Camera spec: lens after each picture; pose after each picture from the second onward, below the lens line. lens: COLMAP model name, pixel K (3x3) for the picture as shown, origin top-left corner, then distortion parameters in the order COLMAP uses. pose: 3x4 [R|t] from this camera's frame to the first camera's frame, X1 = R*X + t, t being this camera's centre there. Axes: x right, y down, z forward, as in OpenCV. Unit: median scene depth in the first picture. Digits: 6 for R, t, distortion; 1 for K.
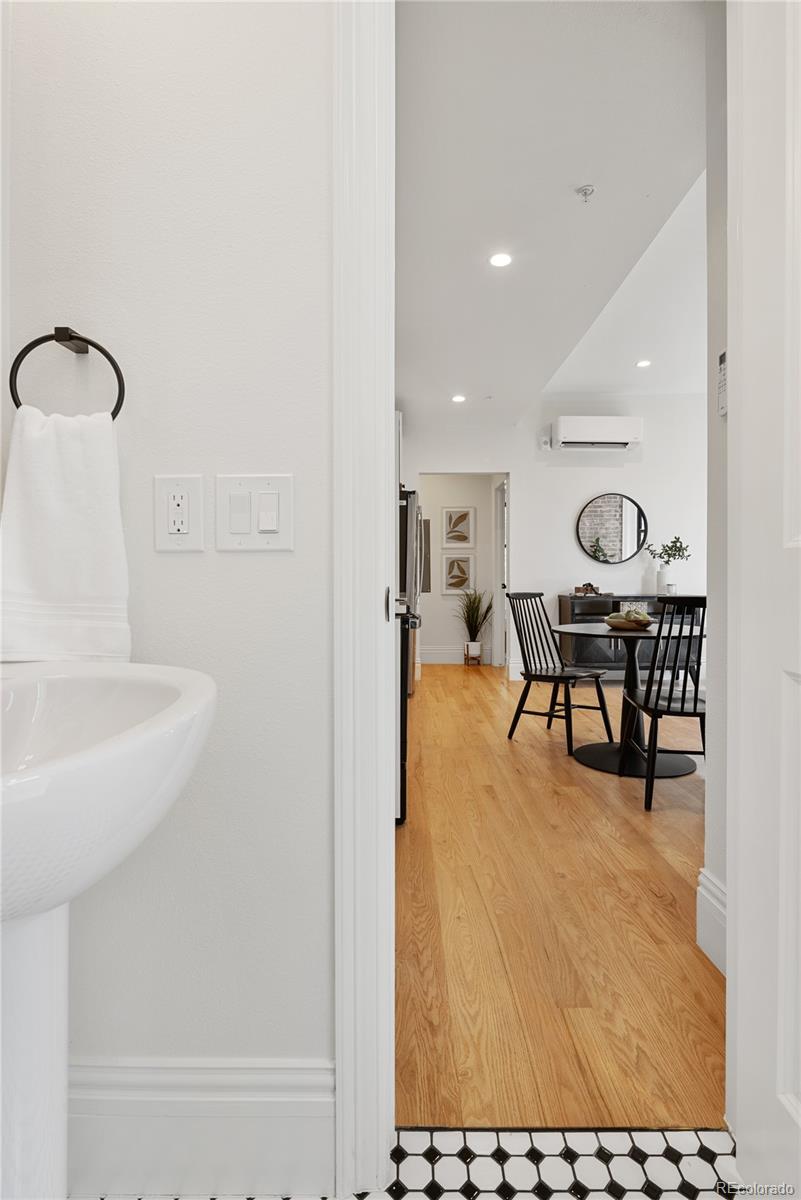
lens RADIAL K [[587.4, 0, 398.2], [0, 587.4, 594.0], [0, 0, 1]] dist [0.005621, -0.004862]
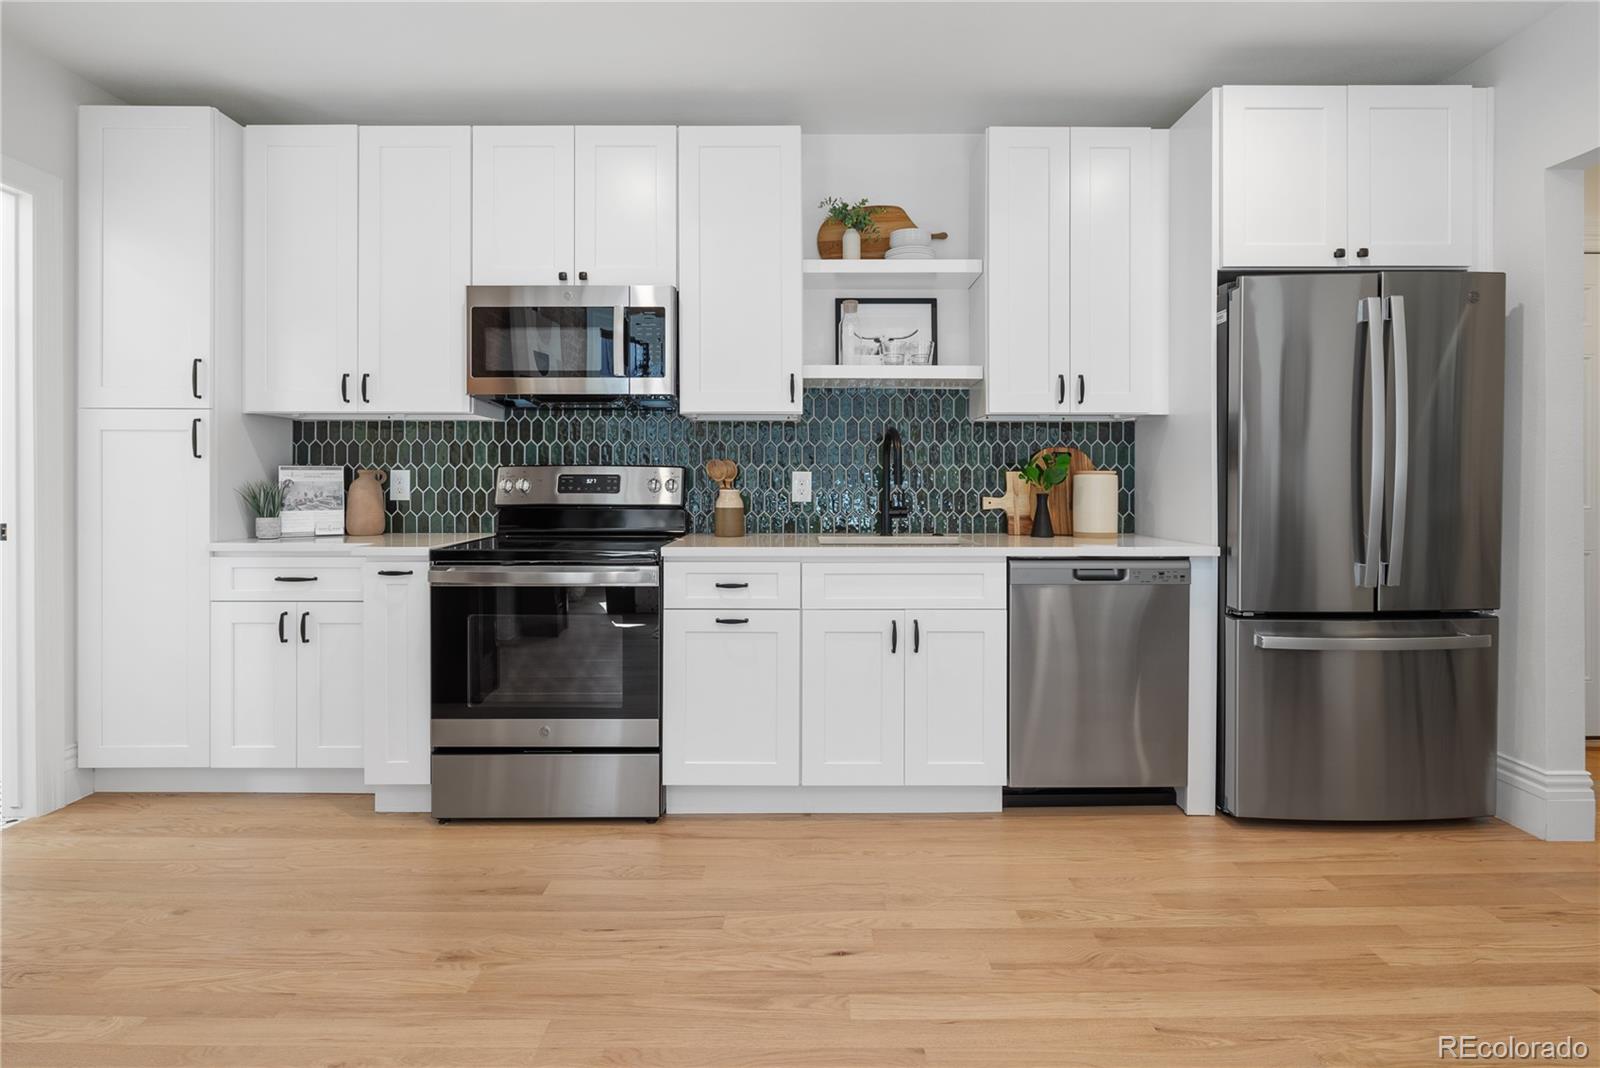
lens RADIAL K [[783.2, 0, 802.2], [0, 783.2, 483.0], [0, 0, 1]] dist [0.005621, -0.004862]
pose [[0.013288, 0.003903, -0.999904, 0.448754], [-0.021289, 0.999767, 0.003619, -0.034537], [0.999685, 0.021239, 0.013368, 0.613336]]
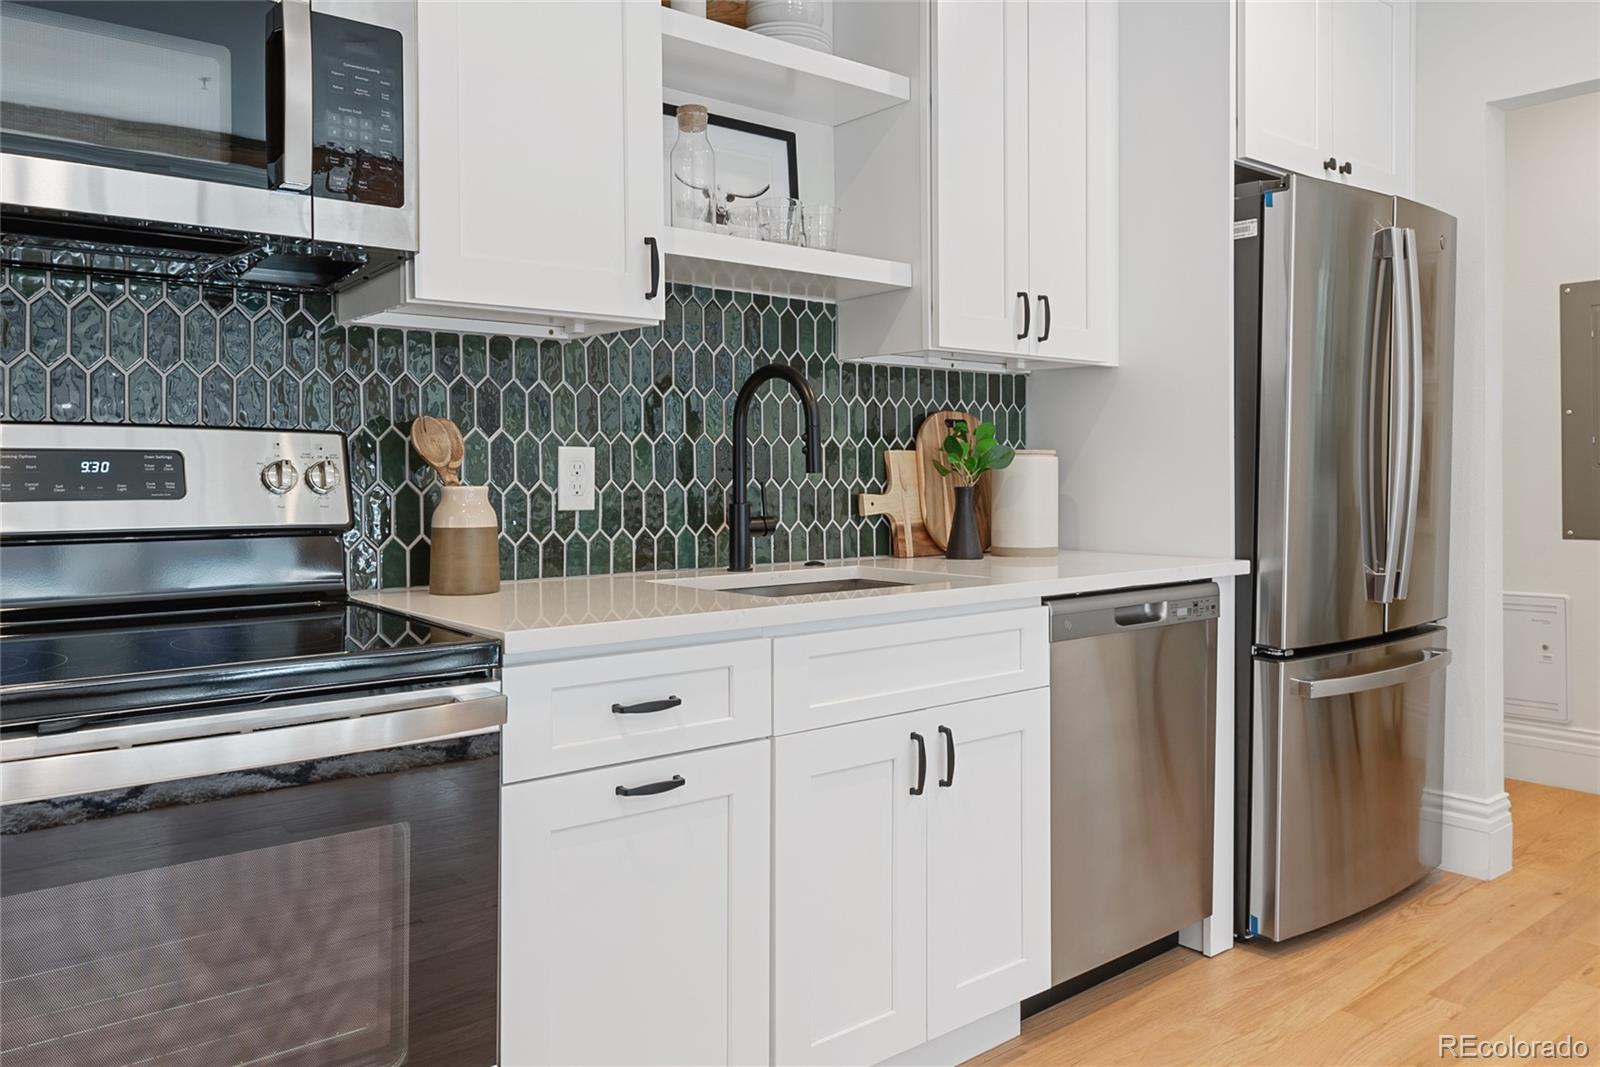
lens RADIAL K [[1211.7, 0, 805.7], [0, 1211.7, 480.9], [0, 0, 1]] dist [0.013660, -0.008378]
pose [[0.651396, 0.008179, -0.758694, 0.257255], [-0.014945, 0.999886, -0.002053, -0.029451], [0.758591, 0.012676, 0.651444, 0.413315]]
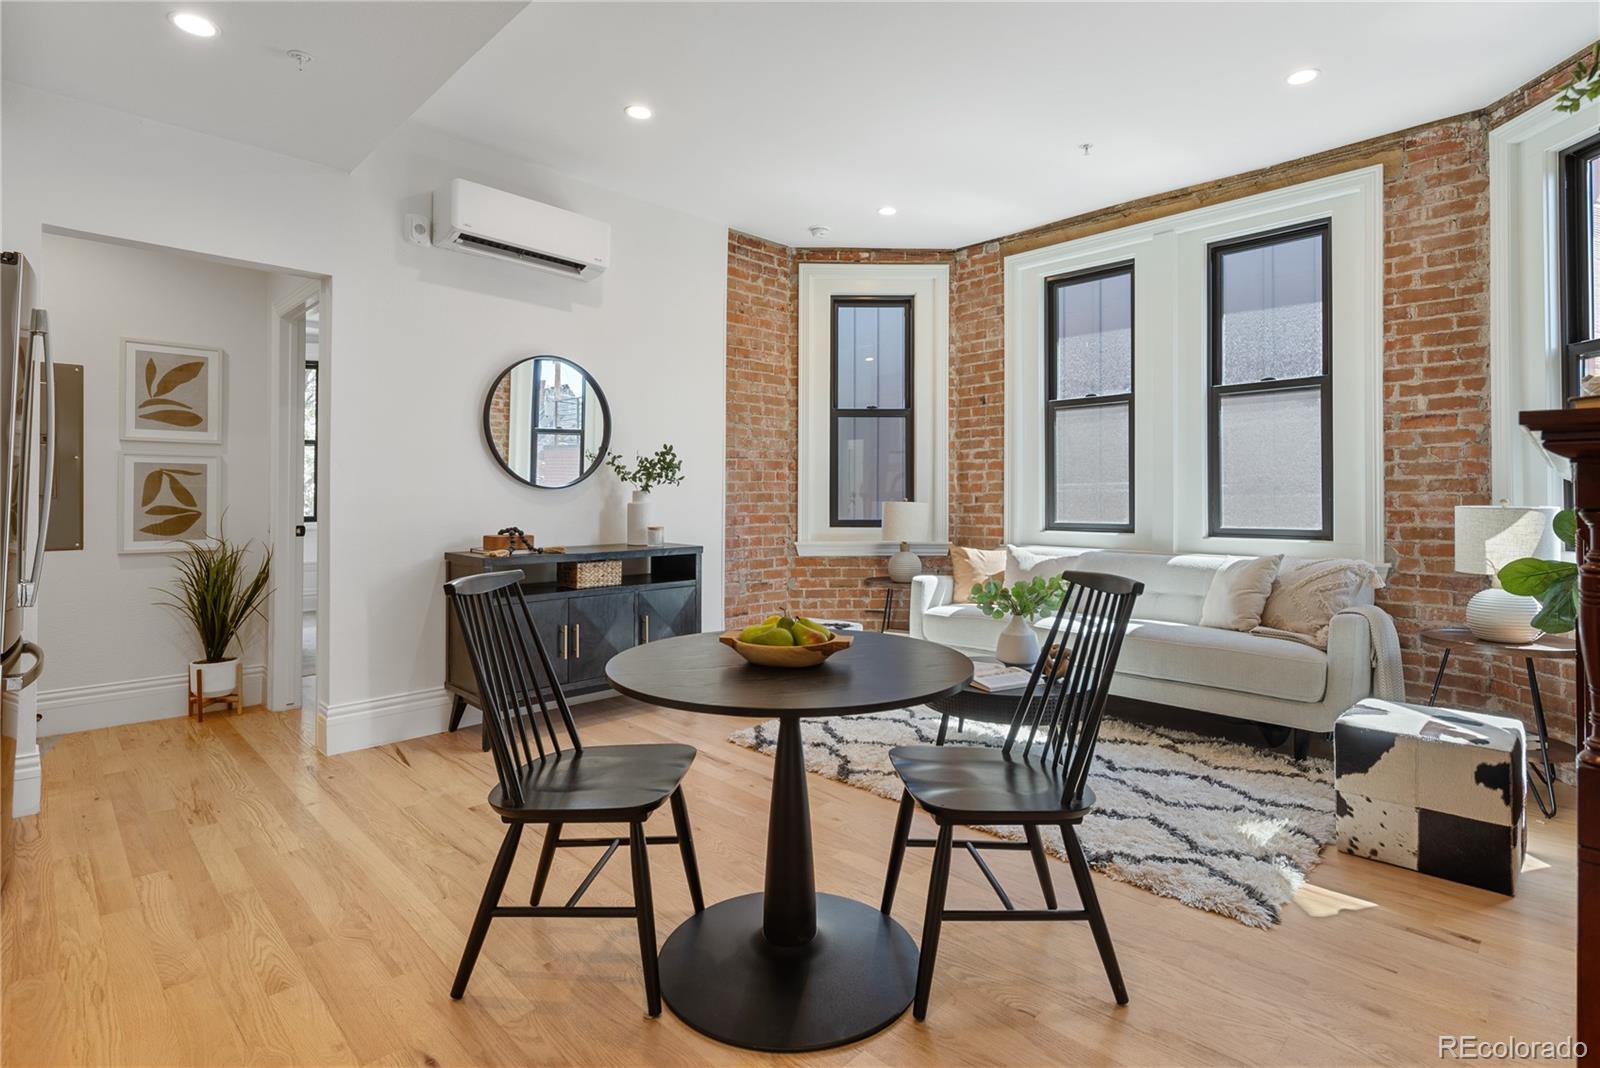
lens RADIAL K [[783.2, 0, 803.6], [0, 783.2, 489.7], [0, 0, 1]] dist [0.005621, -0.004862]
pose [[0.700638, 0.013494, 0.713390, 0.022113], [0.009403, 0.999560, -0.028141, -0.029201], [-0.713455, 0.026424, 0.700202, 0.350539]]
